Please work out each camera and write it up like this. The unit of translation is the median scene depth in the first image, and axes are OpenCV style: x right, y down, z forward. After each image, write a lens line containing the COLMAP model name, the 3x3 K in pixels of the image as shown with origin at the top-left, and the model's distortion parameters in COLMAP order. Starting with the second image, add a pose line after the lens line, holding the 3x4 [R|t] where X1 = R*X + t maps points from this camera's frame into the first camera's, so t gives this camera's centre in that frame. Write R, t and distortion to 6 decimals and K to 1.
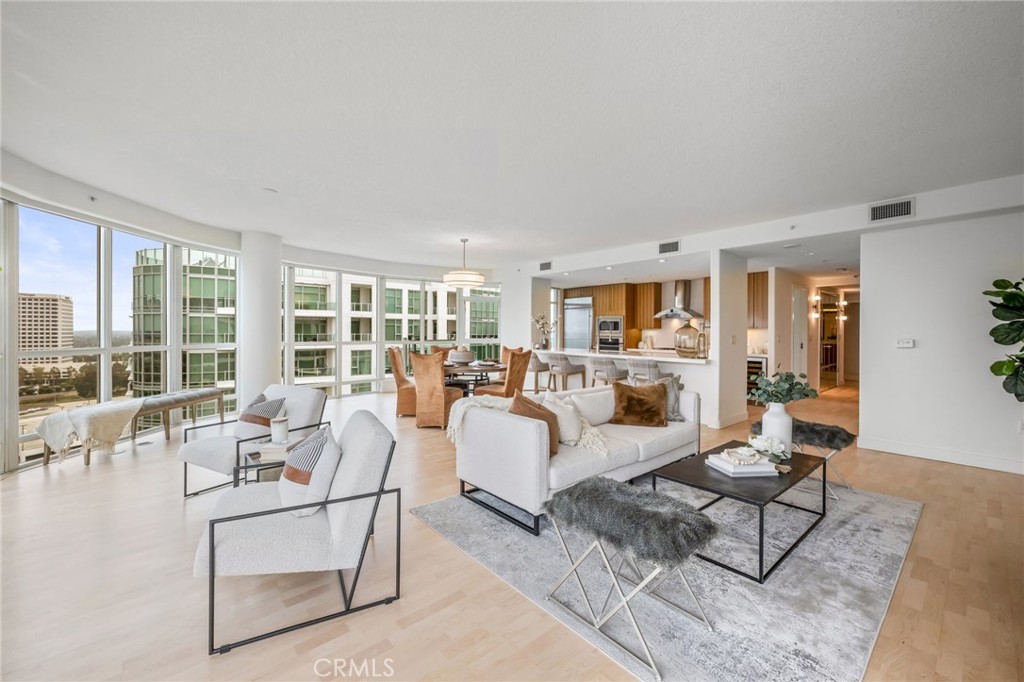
lens RADIAL K [[406.4, 0, 510.1], [0, 406.4, 336.6], [0, 0, 1]] dist [-0.000085, 0.000323]
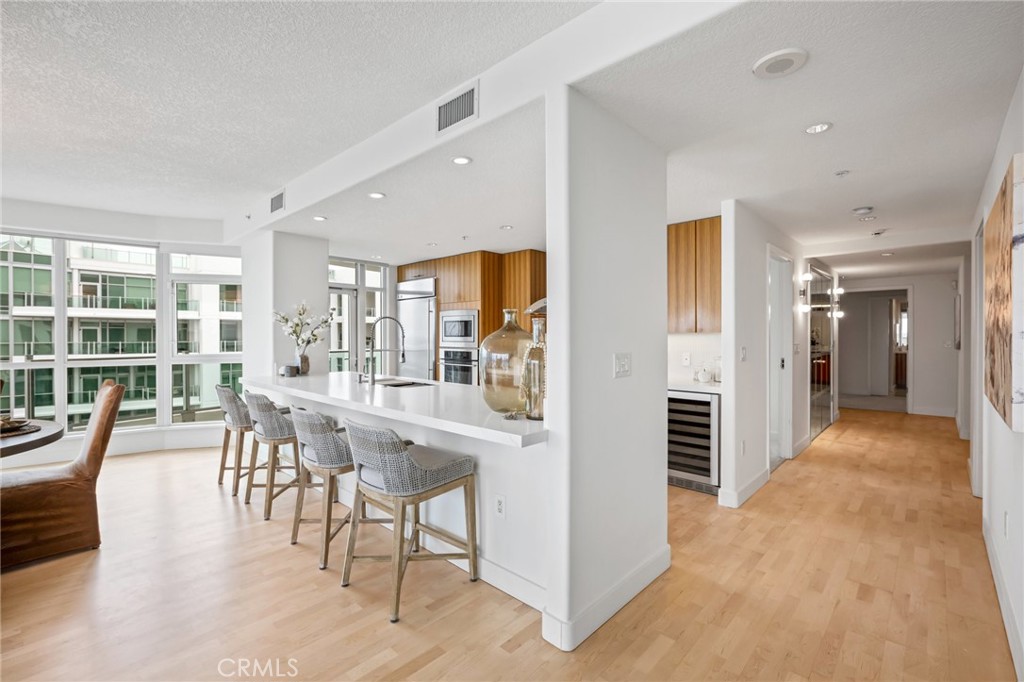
lens RADIAL K [[451.2, 0, 511.7], [0, 451.2, 341.8], [0, 0, 1]] dist [-0.000788, -0.000487]
pose [[0.993959, -0.007859, 0.109473, 0.238695], [0.007848, 0.999969, 0.000532, -0.007701], [-0.109474, 0.000330, 0.993990, 0.360201]]
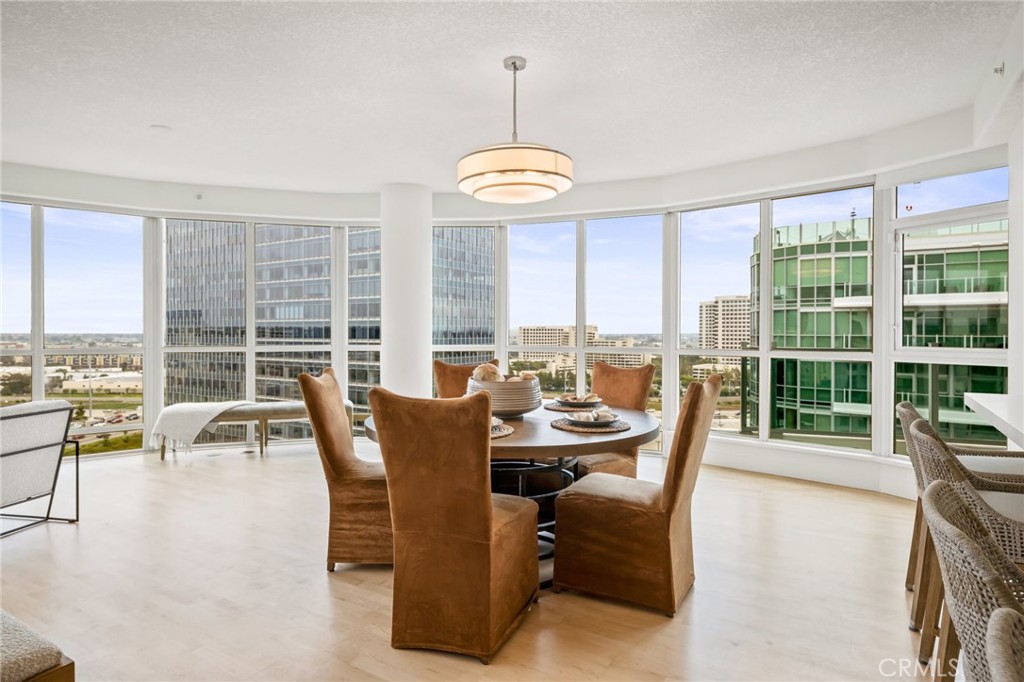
lens RADIAL K [[575.5, 0, 508.2], [0, 575.5, 333.9], [0, 0, 1]] dist [0.002381, 0.000224]
pose [[0.298553, -0.001083, -0.954392, 0.226075], [-0.008849, 0.999953, -0.003902, -0.000449], [0.954352, 0.009610, 0.298530, 0.528948]]
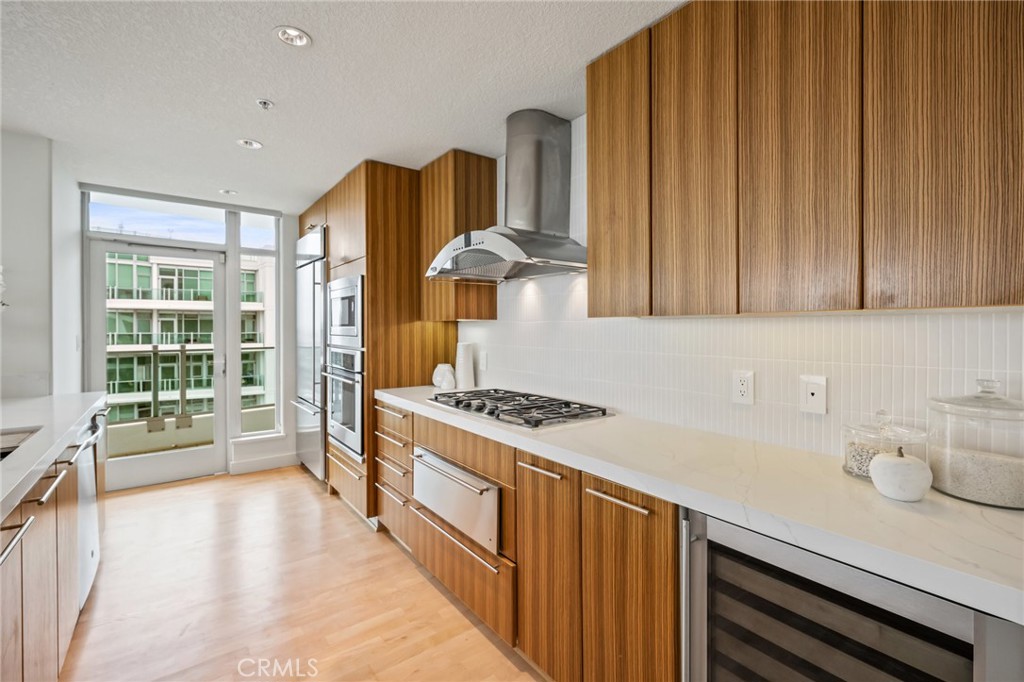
lens RADIAL K [[451.2, 0, 511.7], [0, 451.2, 331.0], [0, 0, 1]] dist [0.001509, -0.000058]
pose [[0.998224, -0.006770, -0.059190, 0.370673], [0.006534, 0.999970, -0.004181, -0.009250], [0.059216, 0.003787, 0.998238, 0.633624]]
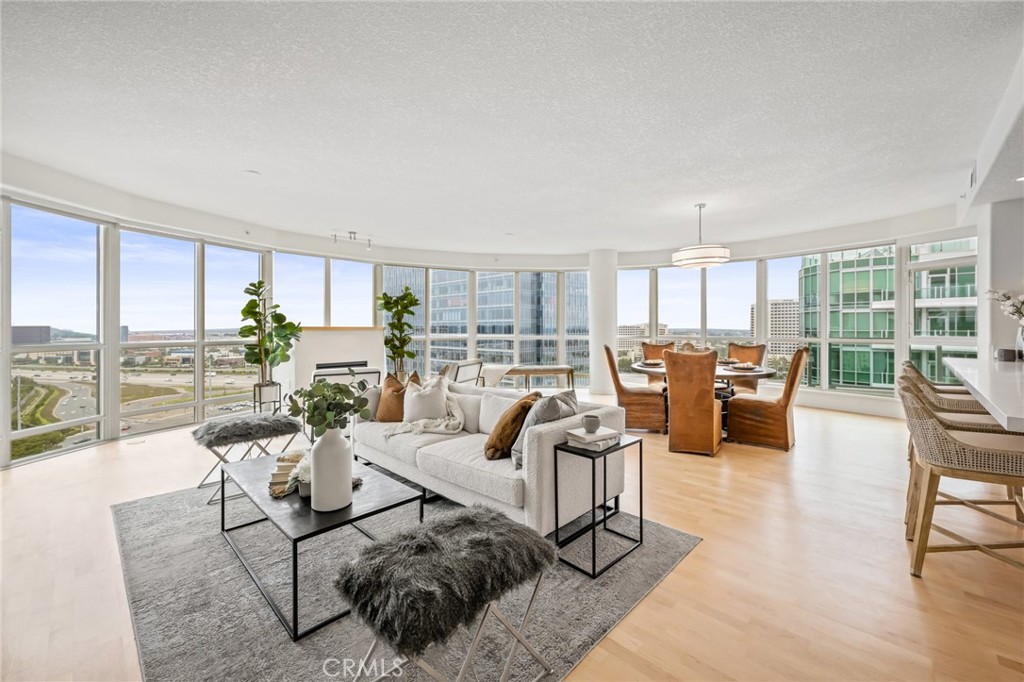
lens RADIAL K [[413.2, 0, 513.0], [0, 413.2, 329.3], [0, 0, 1]] dist [0.002286, 0.000292]
pose [[0.101783, -0.003955, -0.994799, 0.394411], [-0.007415, 0.999961, -0.004734, 0.002537], [0.994779, 0.007859, 0.101750, 0.354759]]
